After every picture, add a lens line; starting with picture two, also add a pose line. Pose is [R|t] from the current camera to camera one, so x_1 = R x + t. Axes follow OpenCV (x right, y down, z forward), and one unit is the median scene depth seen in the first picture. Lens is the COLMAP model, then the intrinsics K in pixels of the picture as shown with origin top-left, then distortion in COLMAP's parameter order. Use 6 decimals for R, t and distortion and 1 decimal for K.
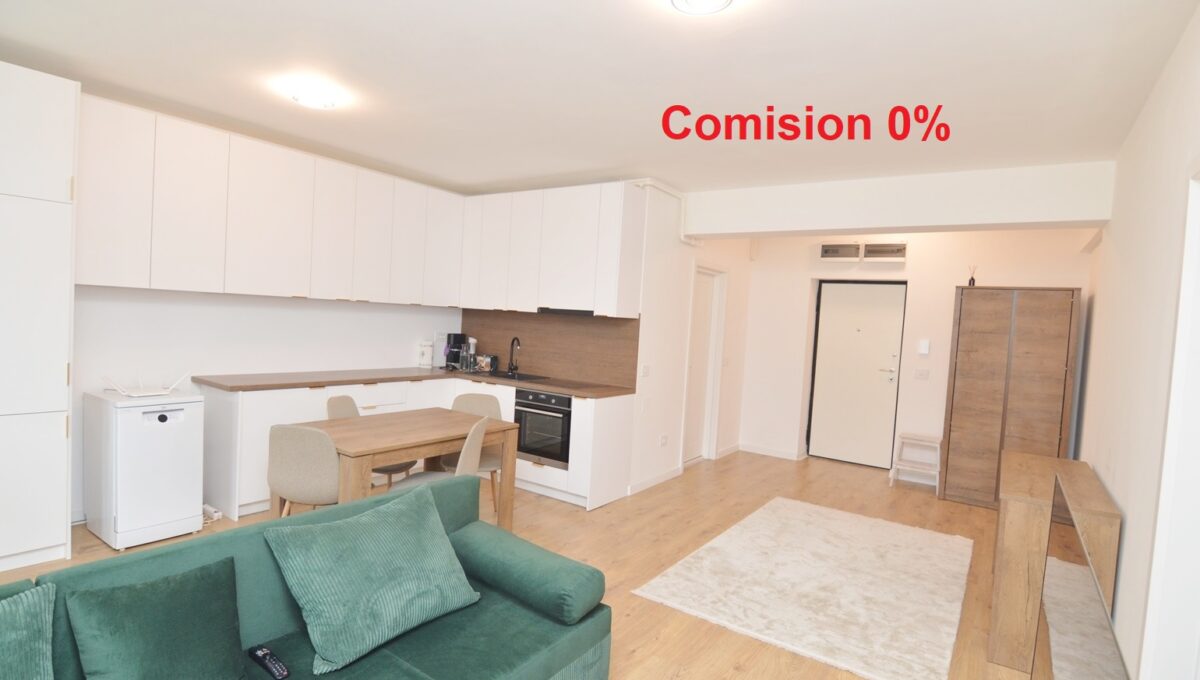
lens RADIAL K [[588.5, 0, 595.1], [0, 588.5, 341.9], [0, 0, 1]] dist [-0.003406, -0.012833]
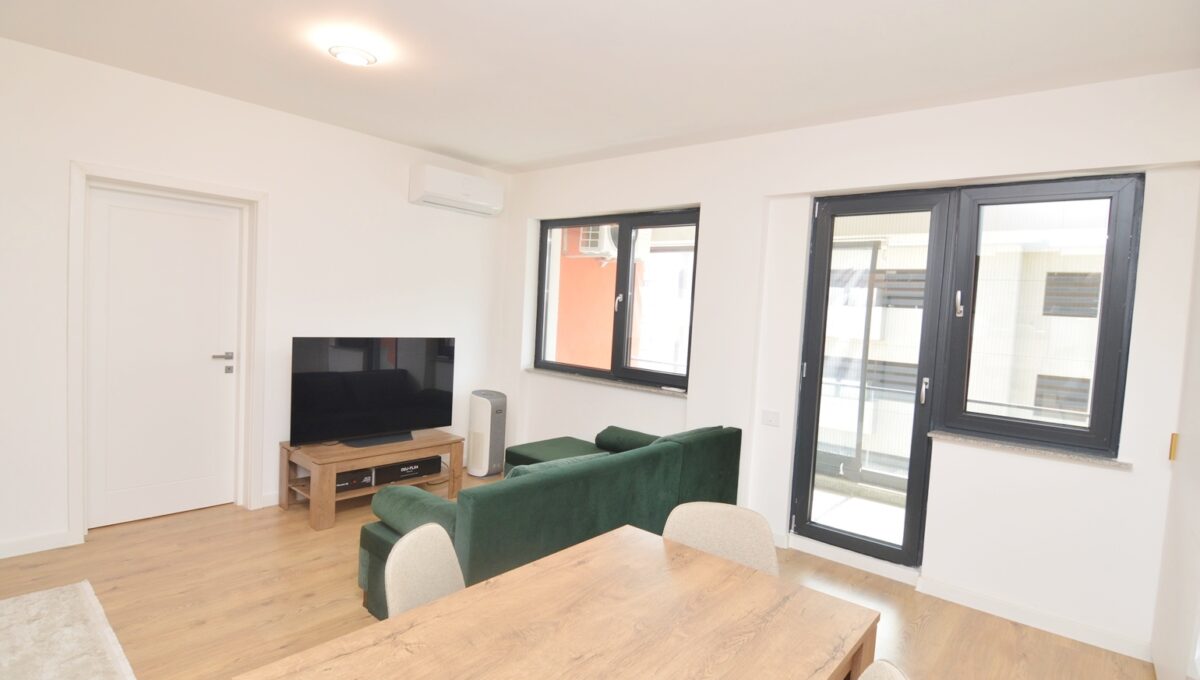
lens RADIAL K [[588.5, 0, 595.1], [0, 588.5, 341.9], [0, 0, 1]] dist [-0.003406, -0.012833]
pose [[-0.988774, -0.120346, 0.088557, -0.257409], [-0.111285, 0.988643, 0.100996, -0.057652], [-0.099706, 0.090007, -0.990938, 1.050363]]
